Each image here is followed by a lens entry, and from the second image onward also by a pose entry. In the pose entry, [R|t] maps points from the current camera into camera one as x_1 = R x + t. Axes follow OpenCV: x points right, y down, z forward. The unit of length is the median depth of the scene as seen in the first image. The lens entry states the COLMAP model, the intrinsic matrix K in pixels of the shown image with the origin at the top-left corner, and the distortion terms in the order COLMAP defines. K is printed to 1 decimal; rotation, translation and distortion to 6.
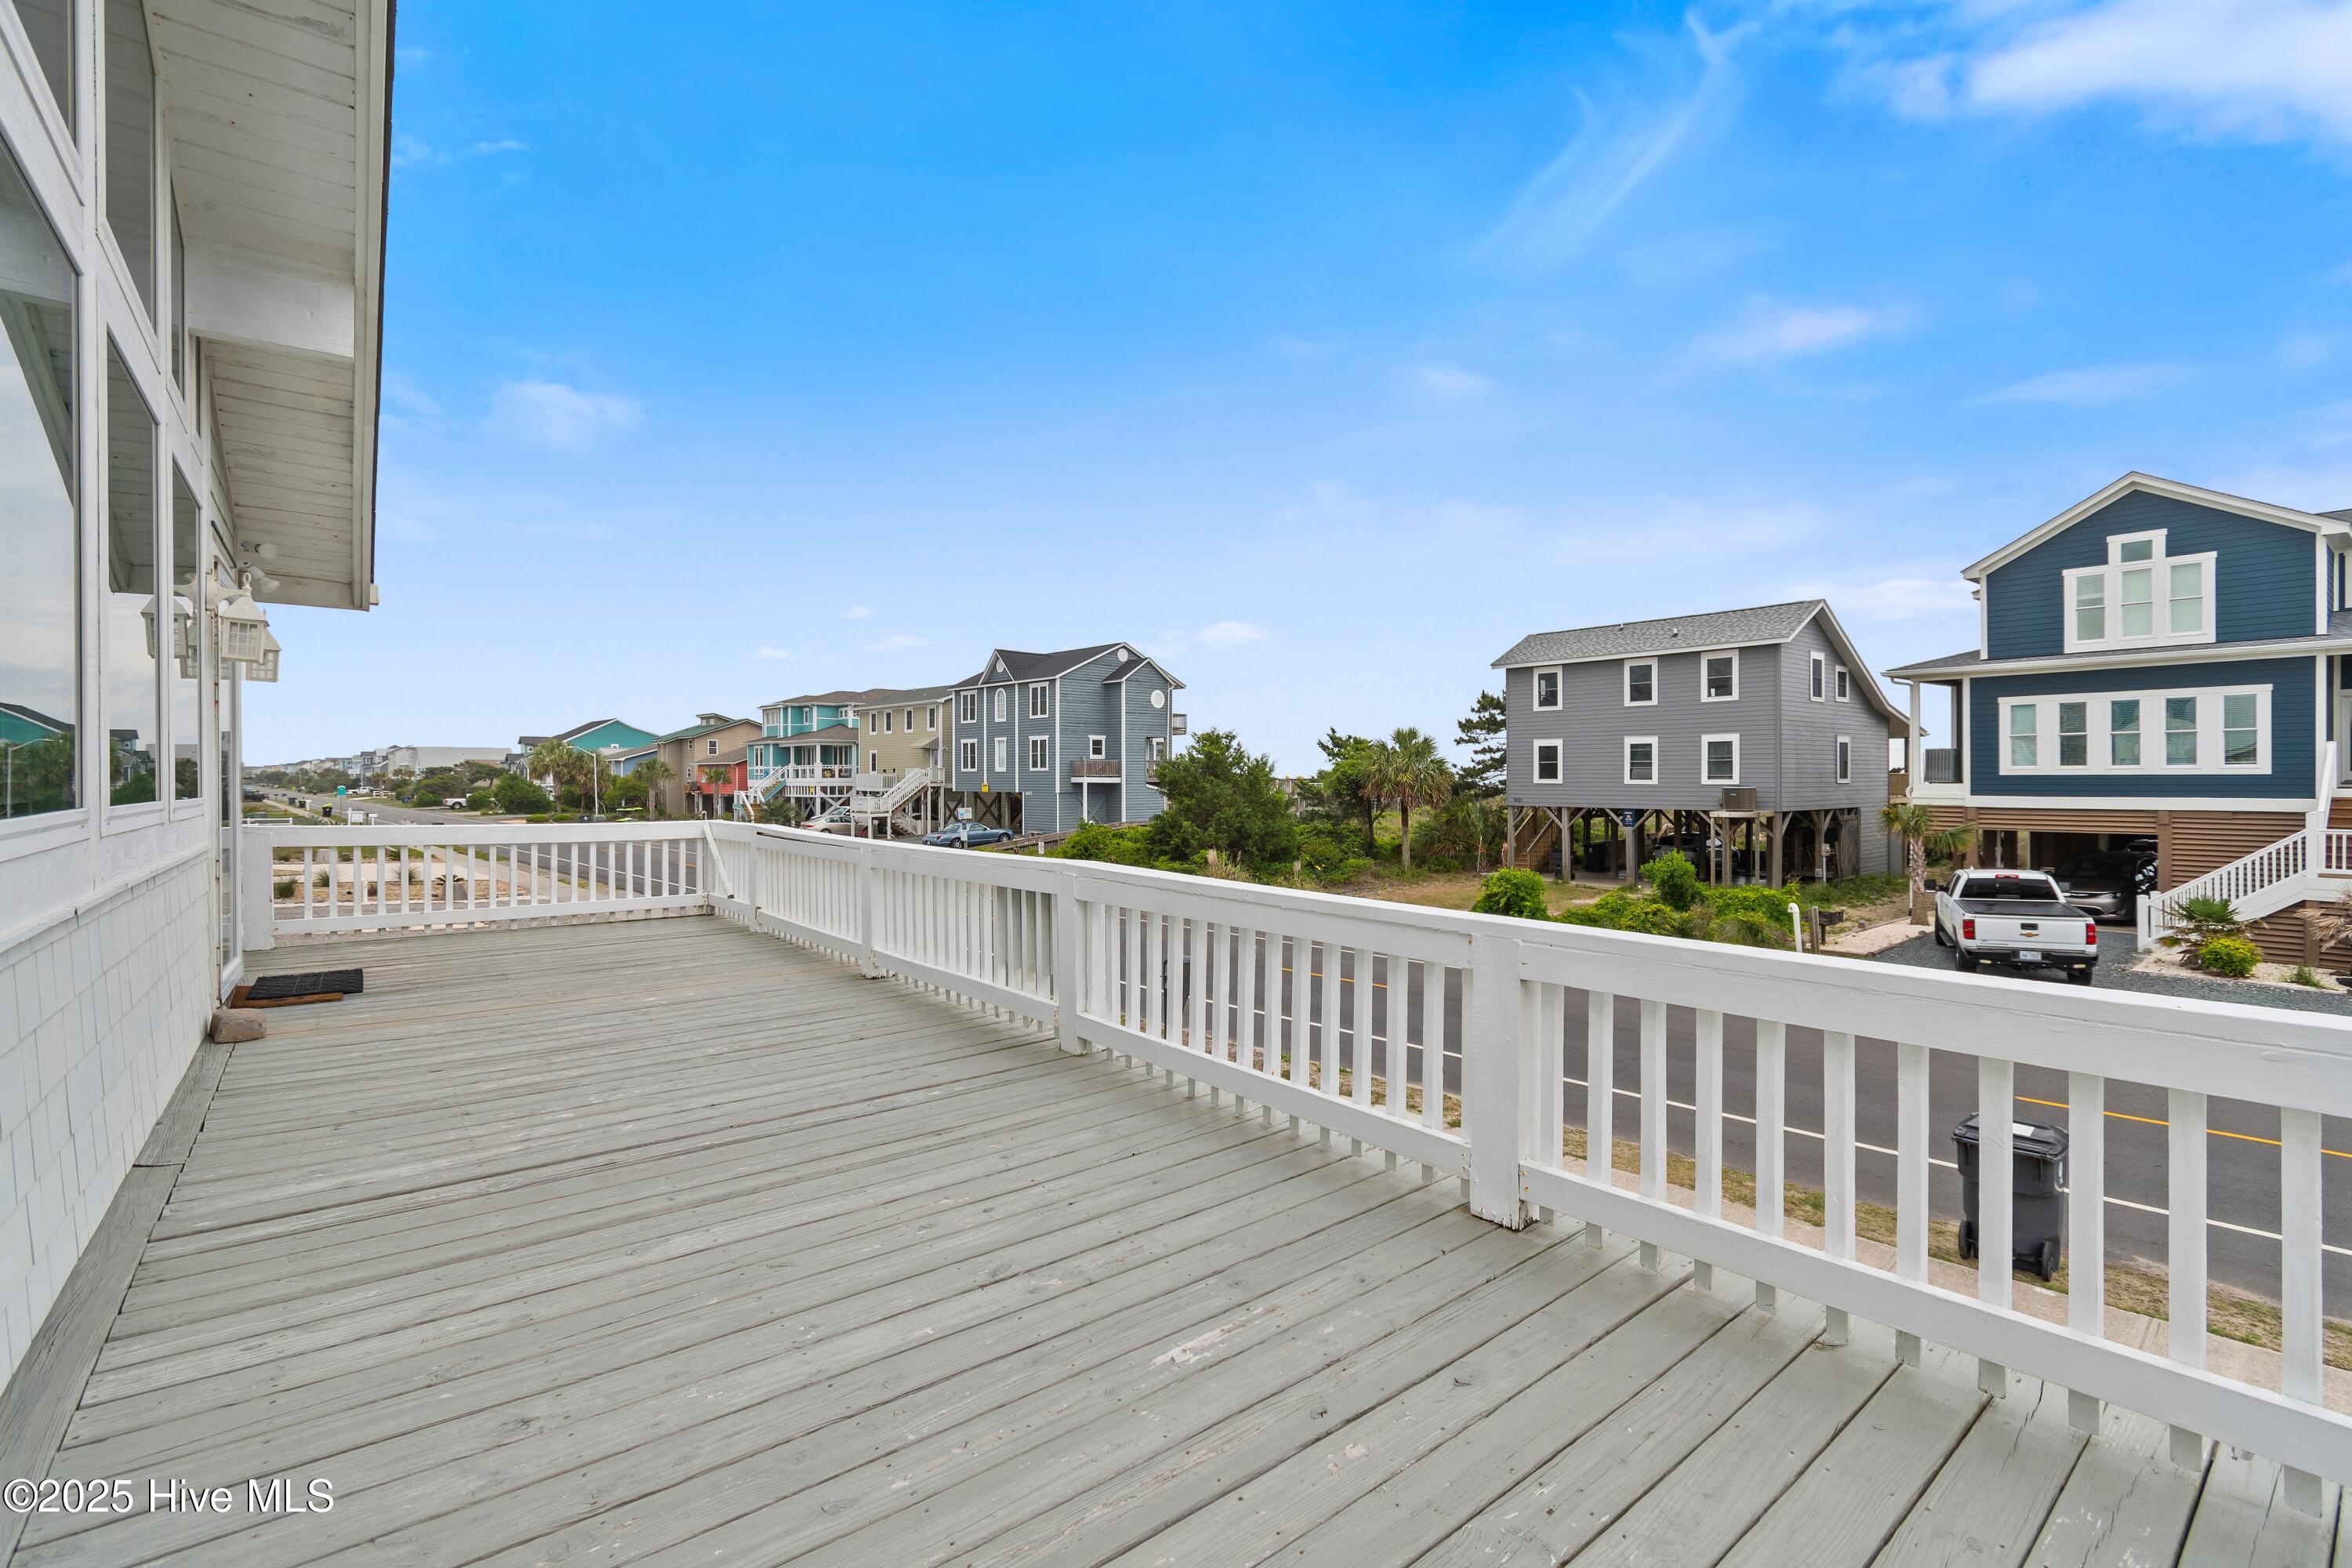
lens RADIAL K [[1034.2, 0, 1185.7], [0, 1034.2, 779.3], [0, 0, 1]] dist [0.003262, 0.000165]
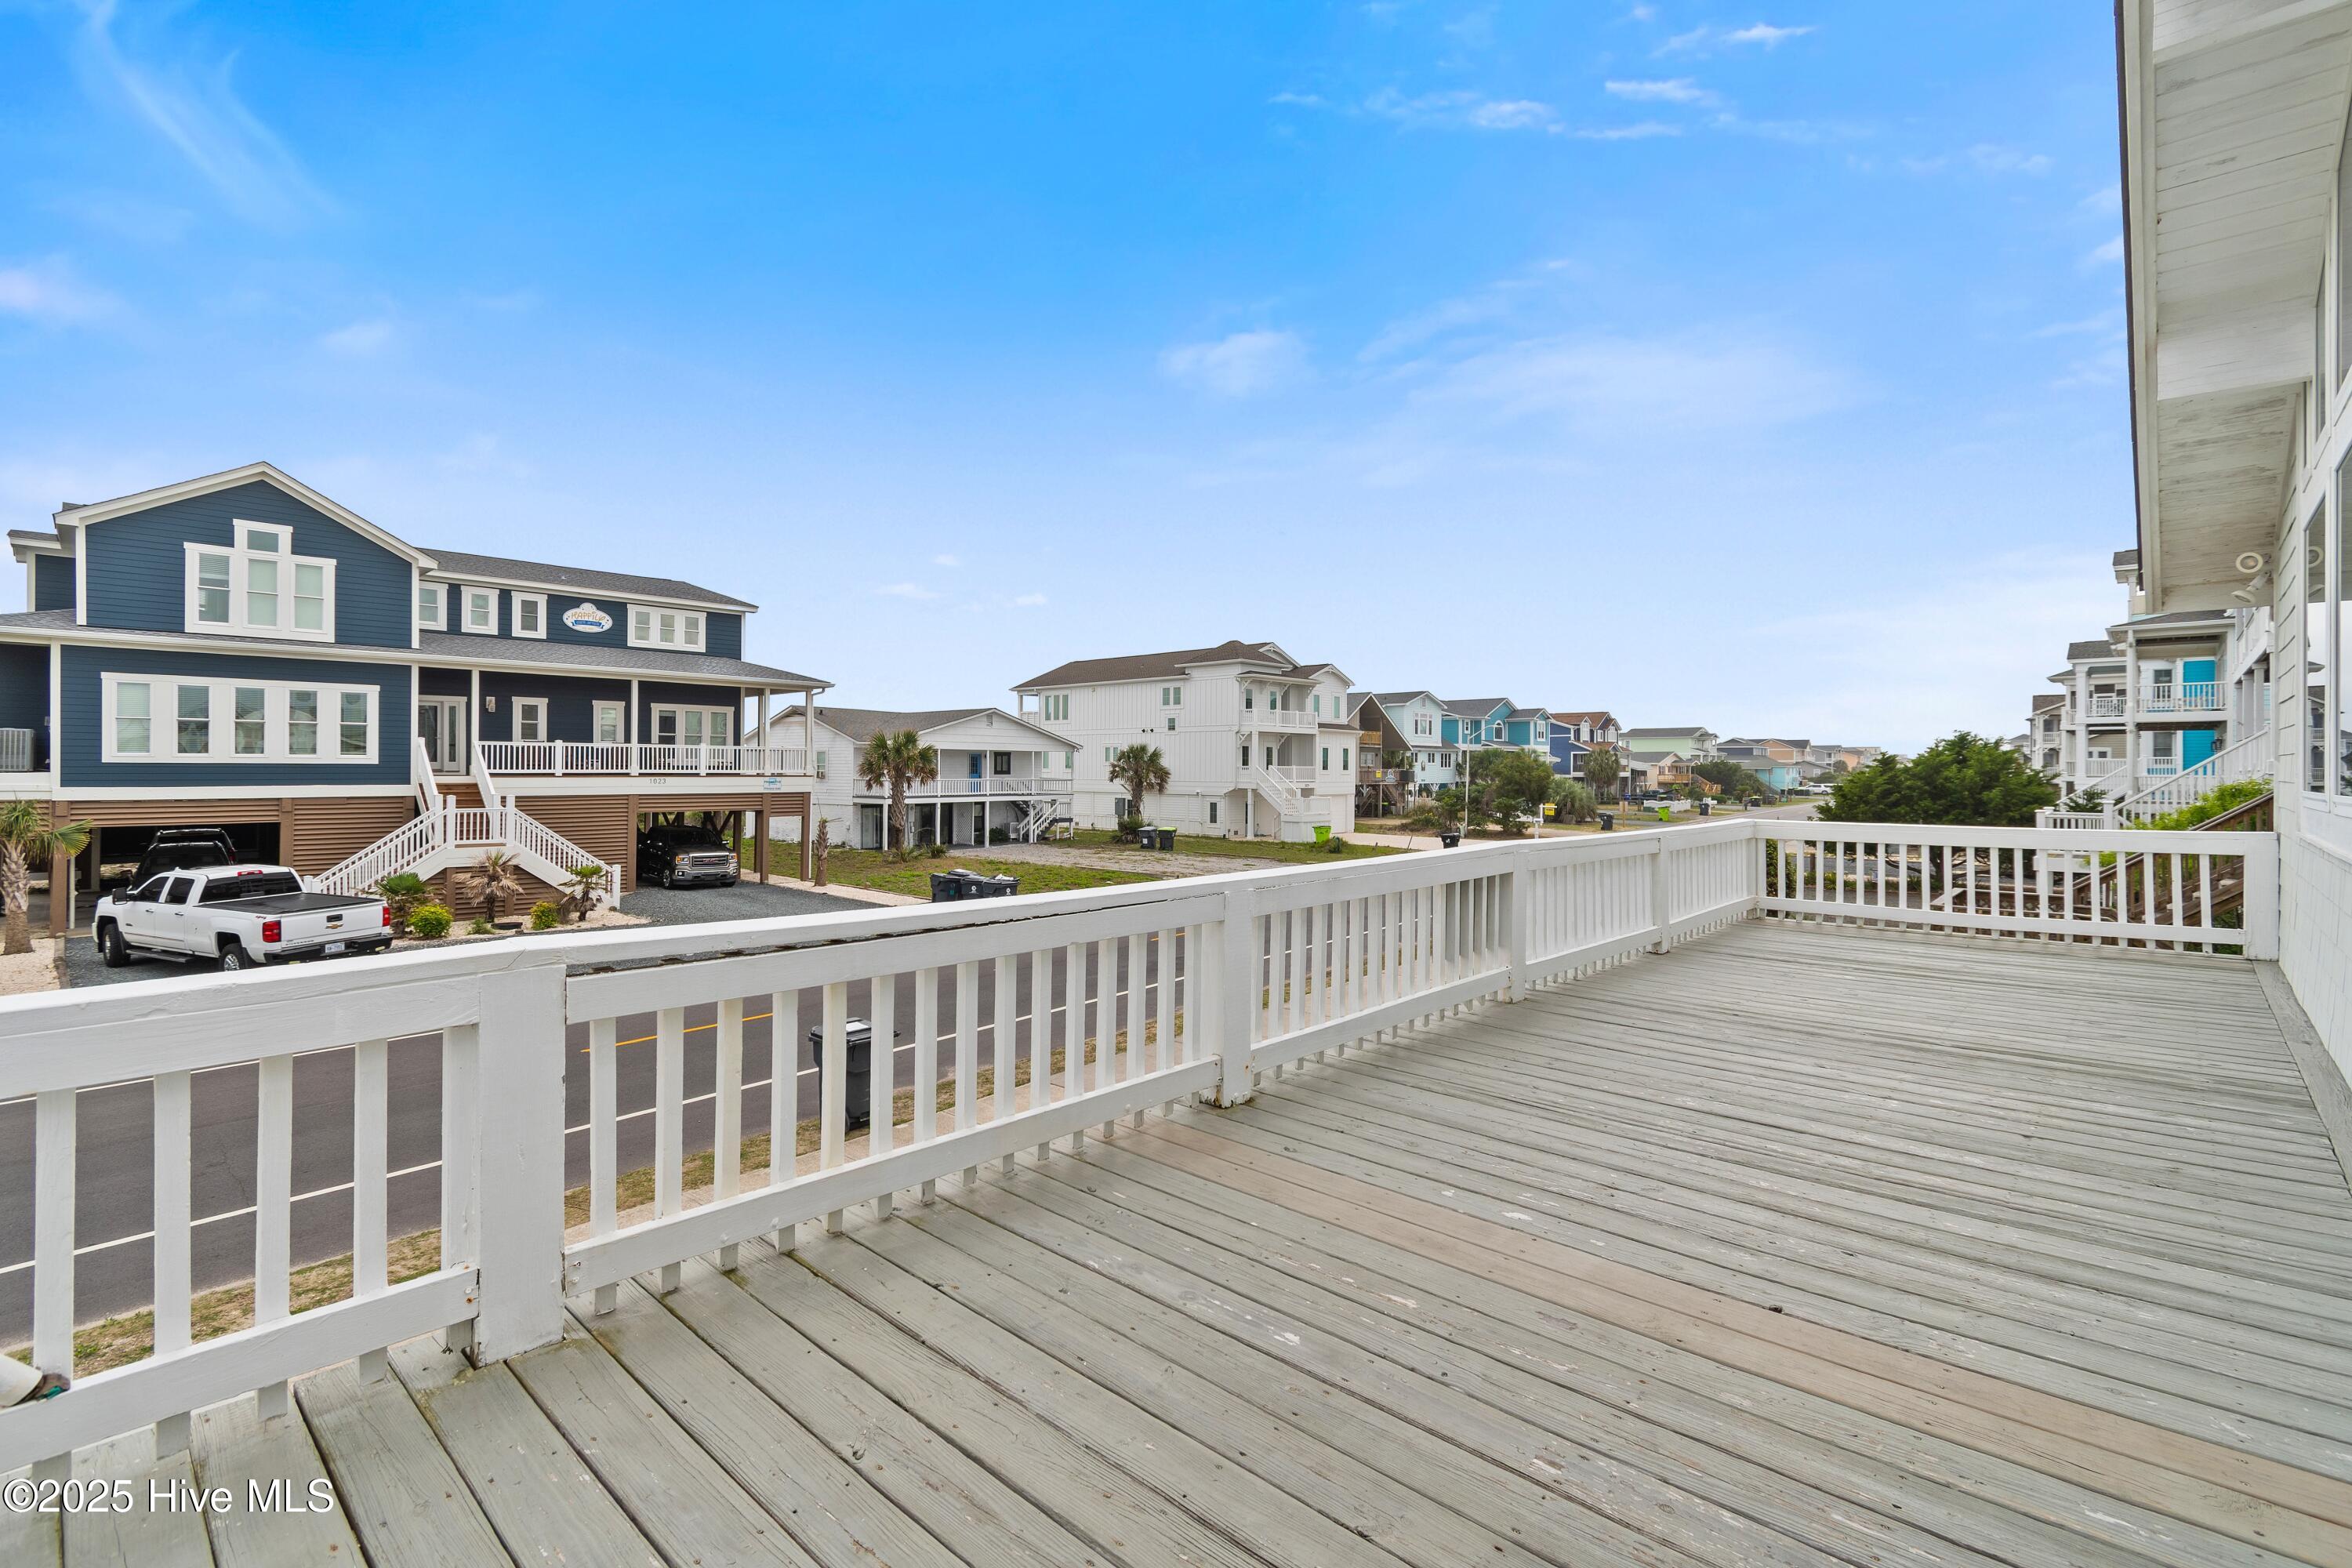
lens RADIAL K [[1056.5, 0, 1176.0], [0, 1056.5, 784.0], [0, 0, 1]] dist [-0.001737, -0.000198]
pose [[-0.091297, -0.012149, 0.995750, -0.190952], [-0.005111, 0.999918, 0.011731, -0.001018], [-0.995811, -0.004019, -0.091351, 0.215811]]
